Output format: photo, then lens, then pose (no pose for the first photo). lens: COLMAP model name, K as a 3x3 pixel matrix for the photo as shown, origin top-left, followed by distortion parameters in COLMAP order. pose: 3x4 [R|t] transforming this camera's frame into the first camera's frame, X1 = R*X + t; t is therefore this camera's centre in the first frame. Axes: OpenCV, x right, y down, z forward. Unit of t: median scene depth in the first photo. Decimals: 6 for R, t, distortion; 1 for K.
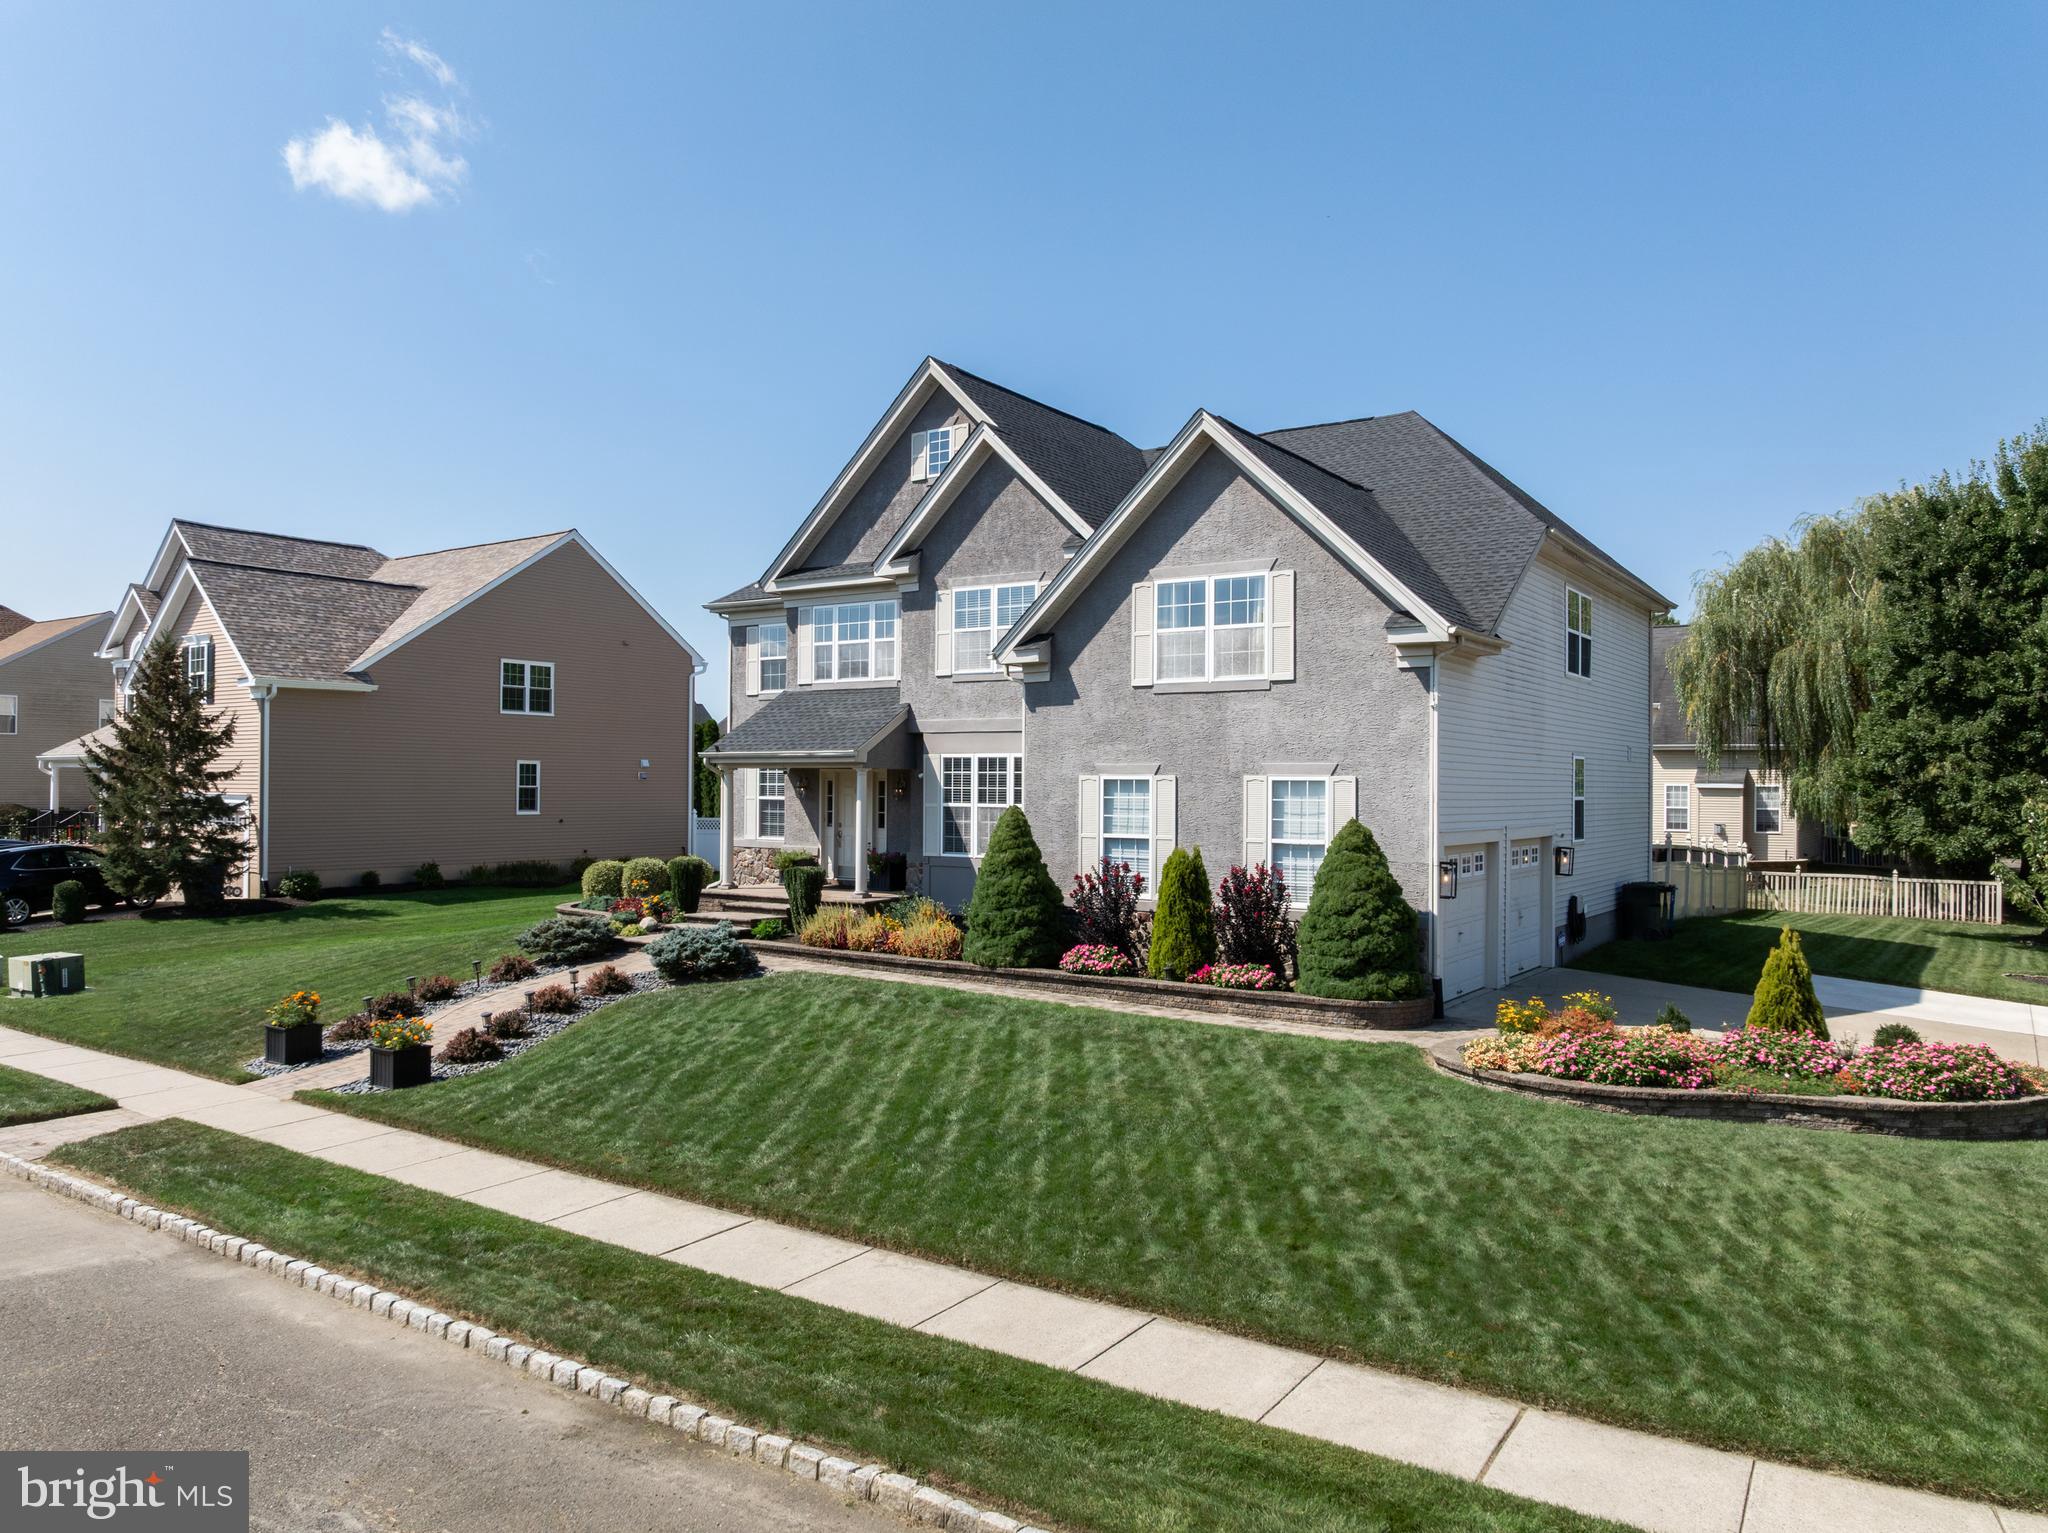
lens RADIAL K [[1441.1, 0, 1024.0], [0, 1441.1, 766.5], [0, 0, 1]] dist [-0.039114, 0.002627]
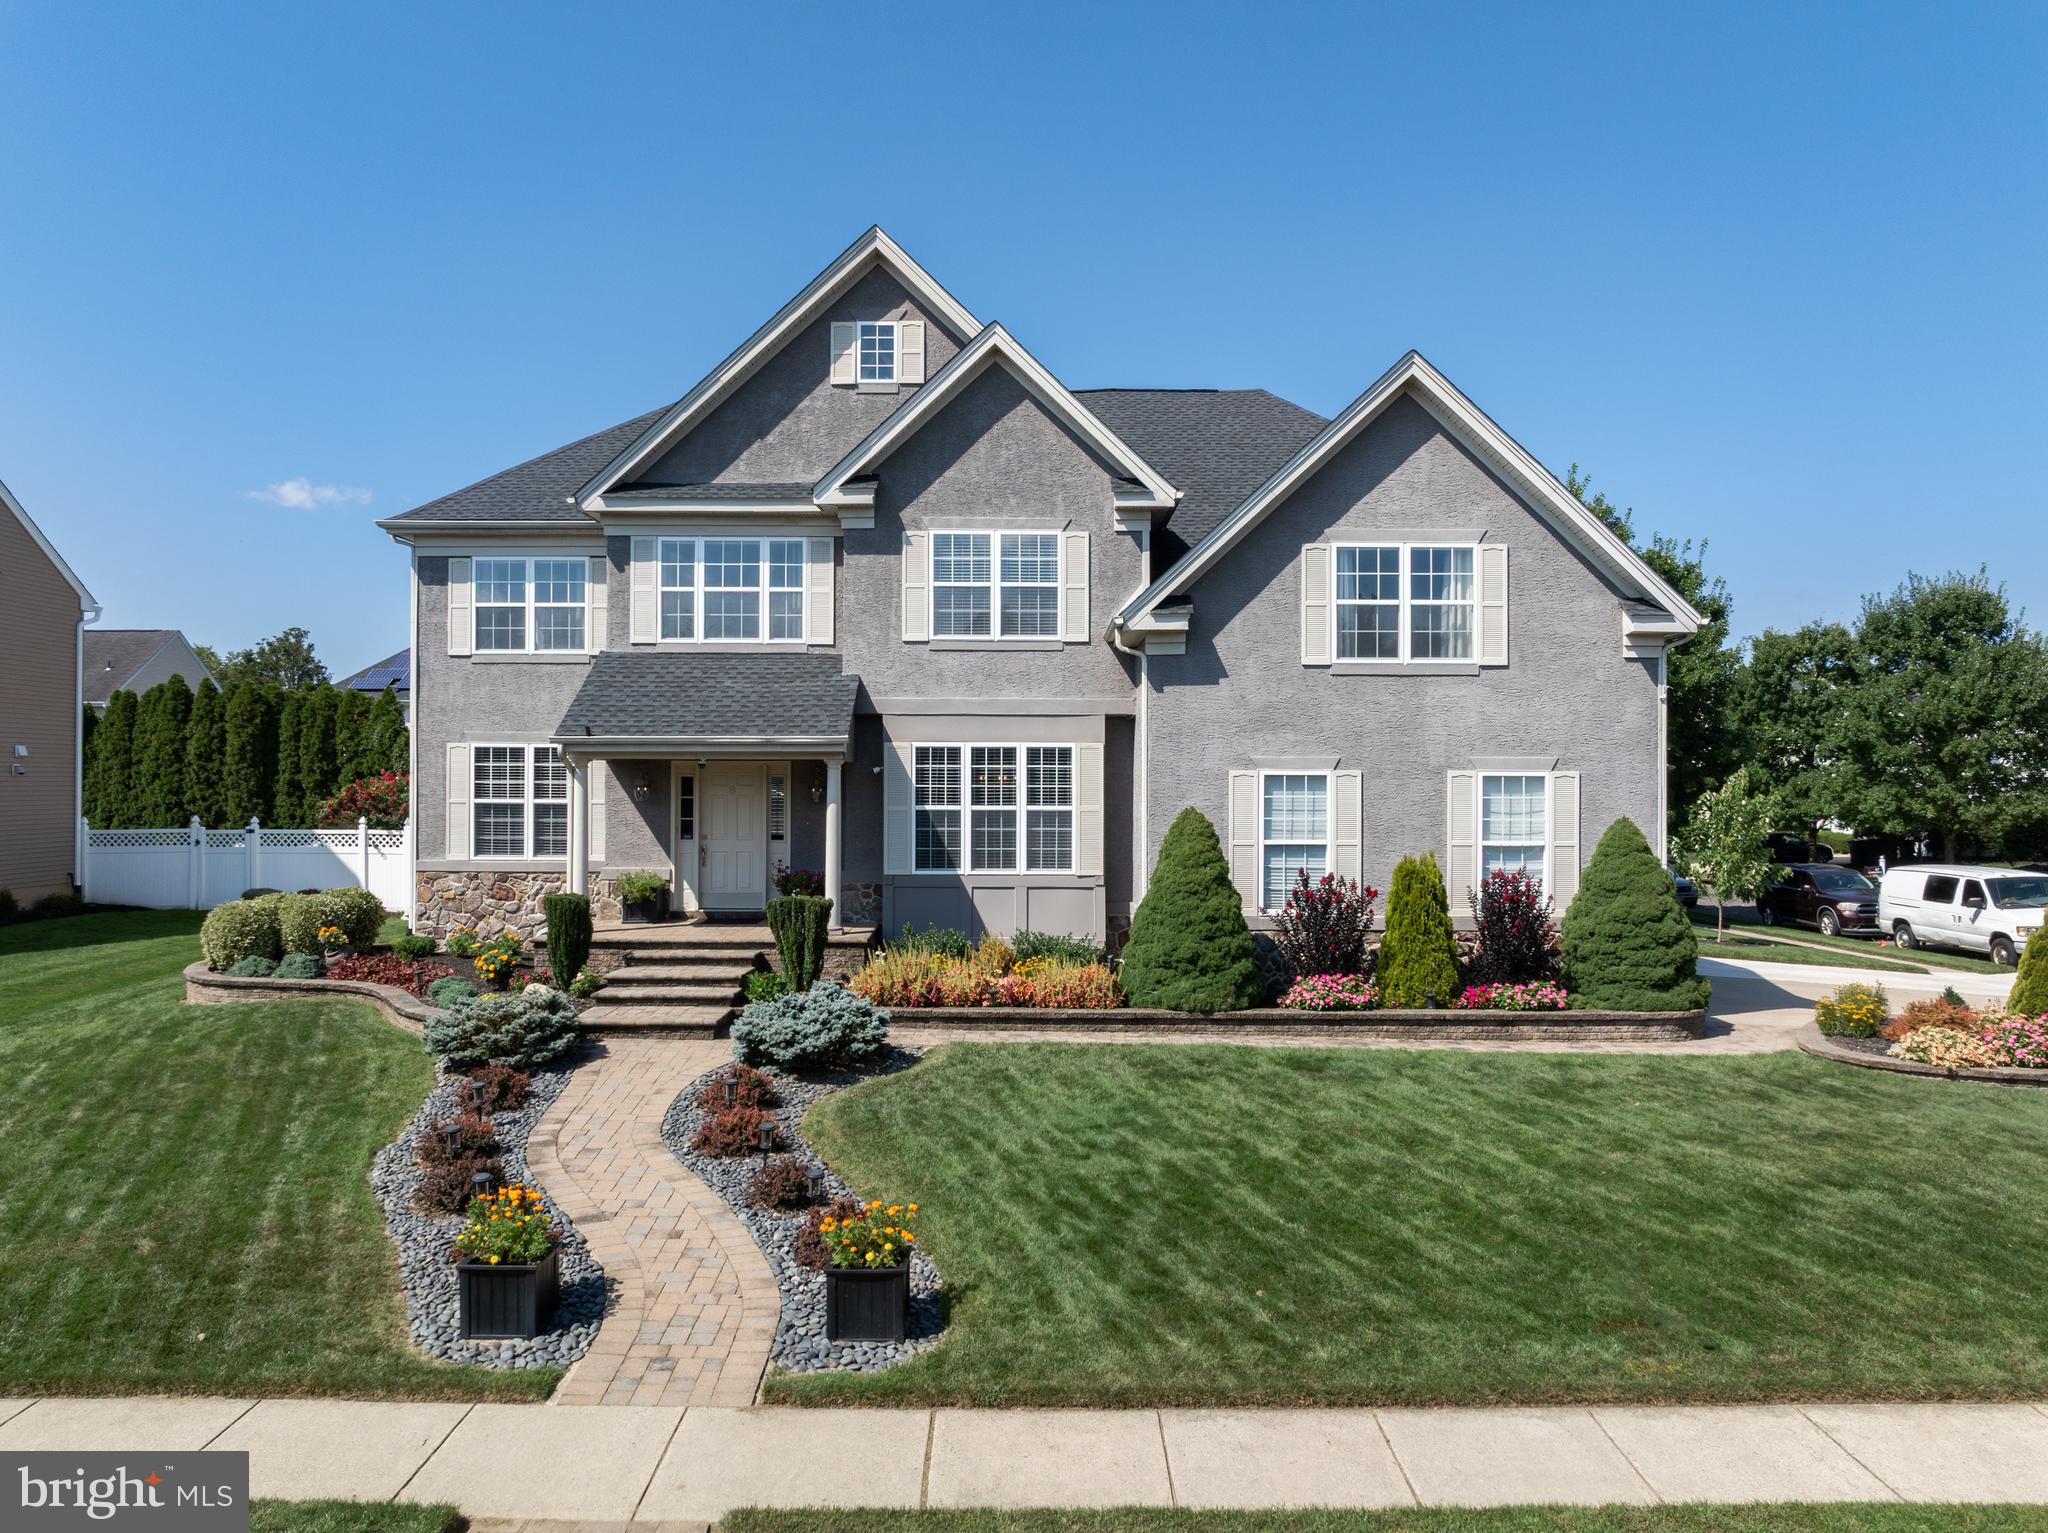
lens RADIAL K [[1459.9, 0, 1024.0], [0, 1459.9, 766.5], [0, 0, 1]] dist [-0.043245, 0.004384]
pose [[0.825631, 0.002187, 0.564207, -0.536248], [-0.004526, 0.999986, 0.002746, 0.002274], [-0.564193, -0.004821, 0.825629, 0.381747]]
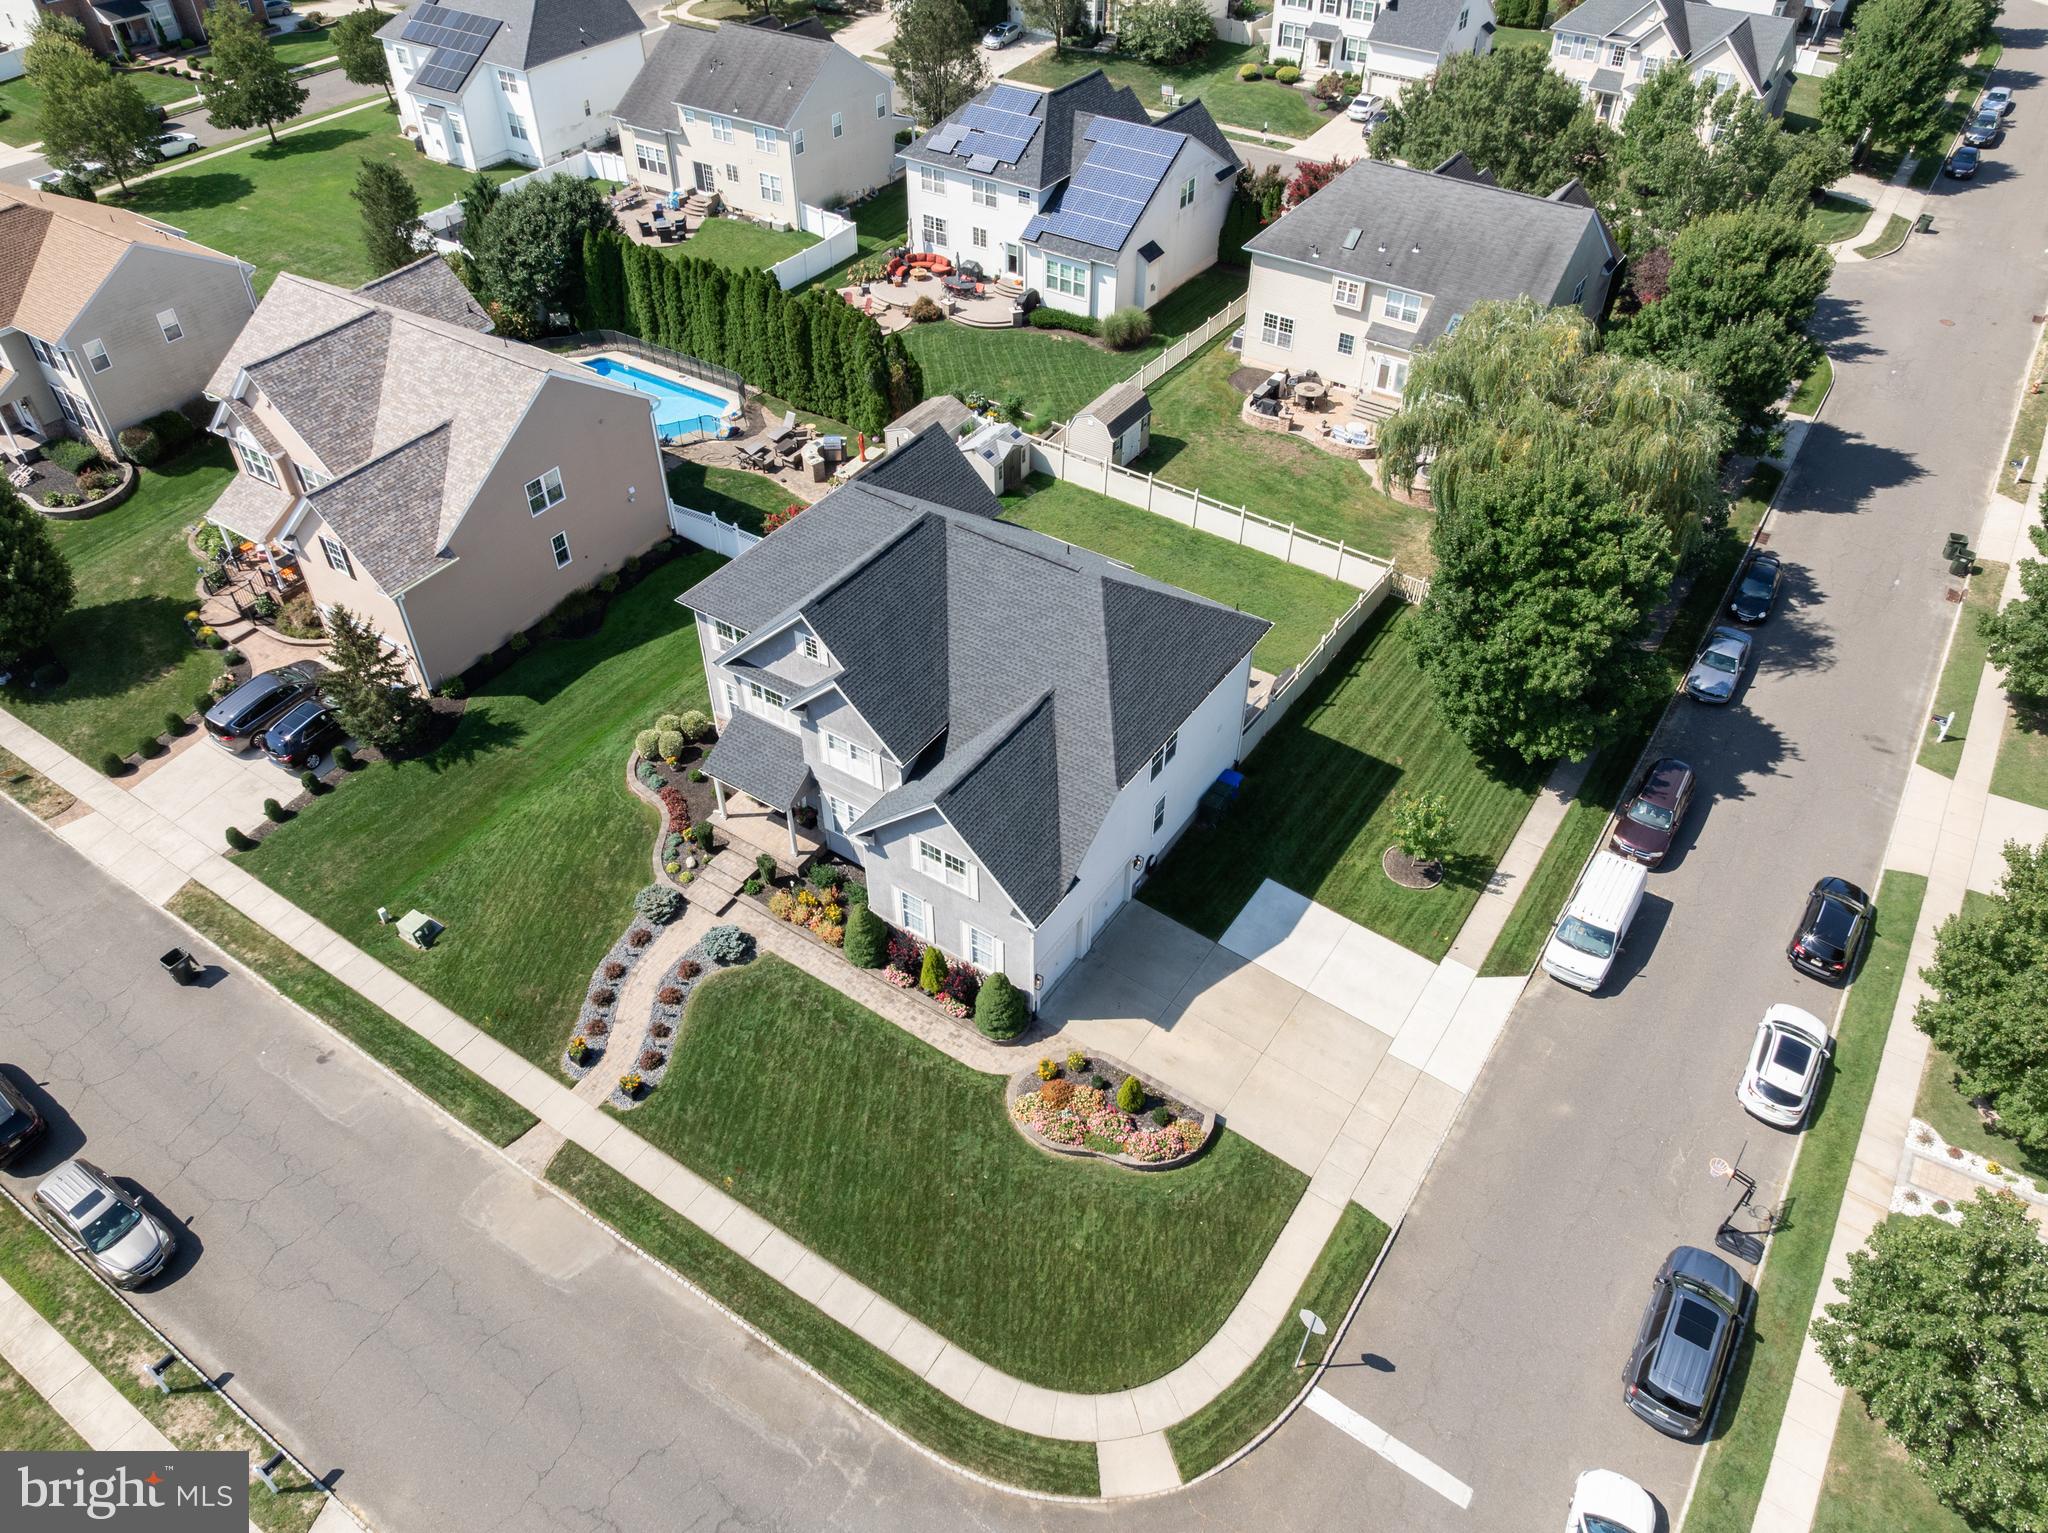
lens RADIAL K [[1441.1, 0, 1024.0], [0, 1441.1, 766.5], [0, 0, 1]] dist [-0.039114, 0.002627]
pose [[0.999928, -0.011050, 0.004674, 0.229779], [0.004917, 0.732773, 0.680455, -1.588417], [-0.010944, -0.680383, 0.732775, -0.448024]]
